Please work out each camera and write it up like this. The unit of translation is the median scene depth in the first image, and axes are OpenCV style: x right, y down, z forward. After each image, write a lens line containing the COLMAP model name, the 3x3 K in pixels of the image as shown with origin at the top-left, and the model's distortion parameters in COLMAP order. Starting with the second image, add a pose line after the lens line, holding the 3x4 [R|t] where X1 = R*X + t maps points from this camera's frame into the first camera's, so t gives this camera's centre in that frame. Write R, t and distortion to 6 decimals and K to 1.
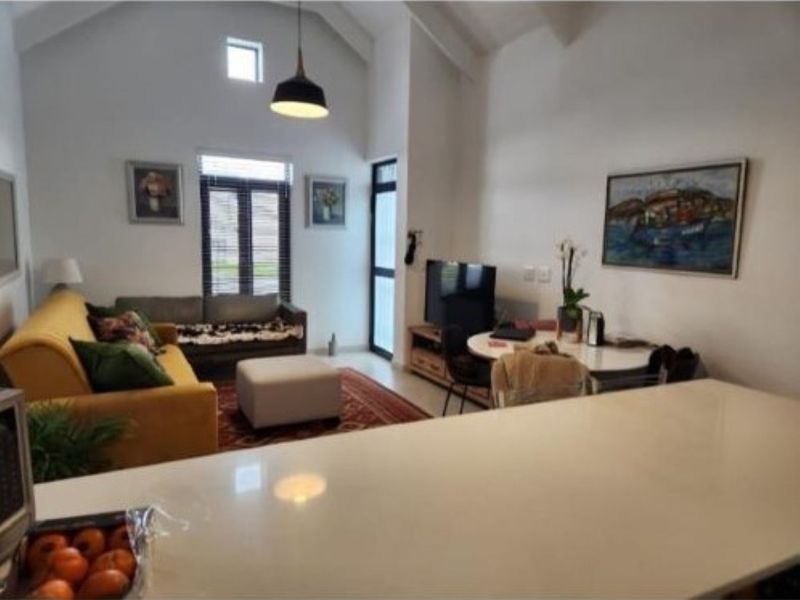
lens RADIAL K [[521.6, 0, 400.0], [0, 521.6, 300.0], [0, 0, 1]] dist [0.006926, 0.002020]
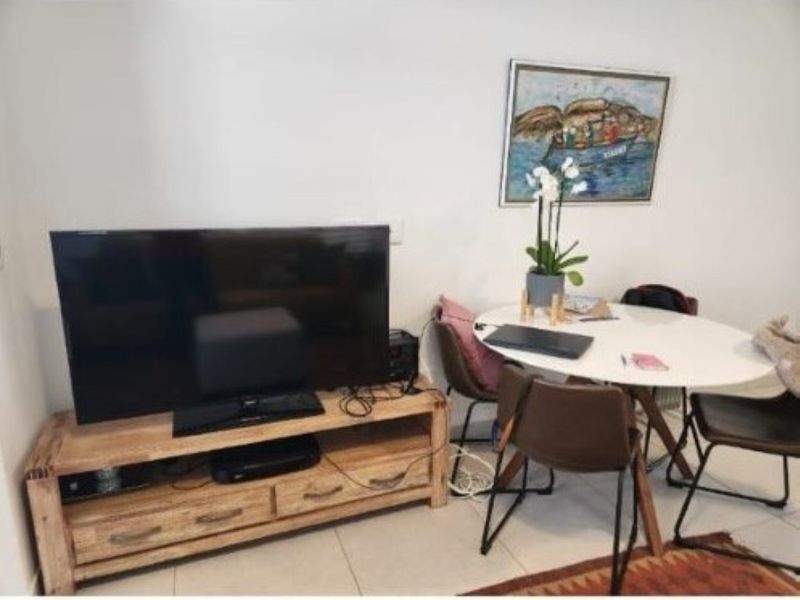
lens RADIAL K [[521.6, 0, 400.0], [0, 521.6, 300.0], [0, 0, 1]] dist [0.006926, 0.002020]
pose [[0.140228, -0.230357, 0.962949, -0.357636], [0.131123, 0.968313, 0.212546, -0.124799], [-0.981399, 0.096460, 0.165989, 1.201430]]
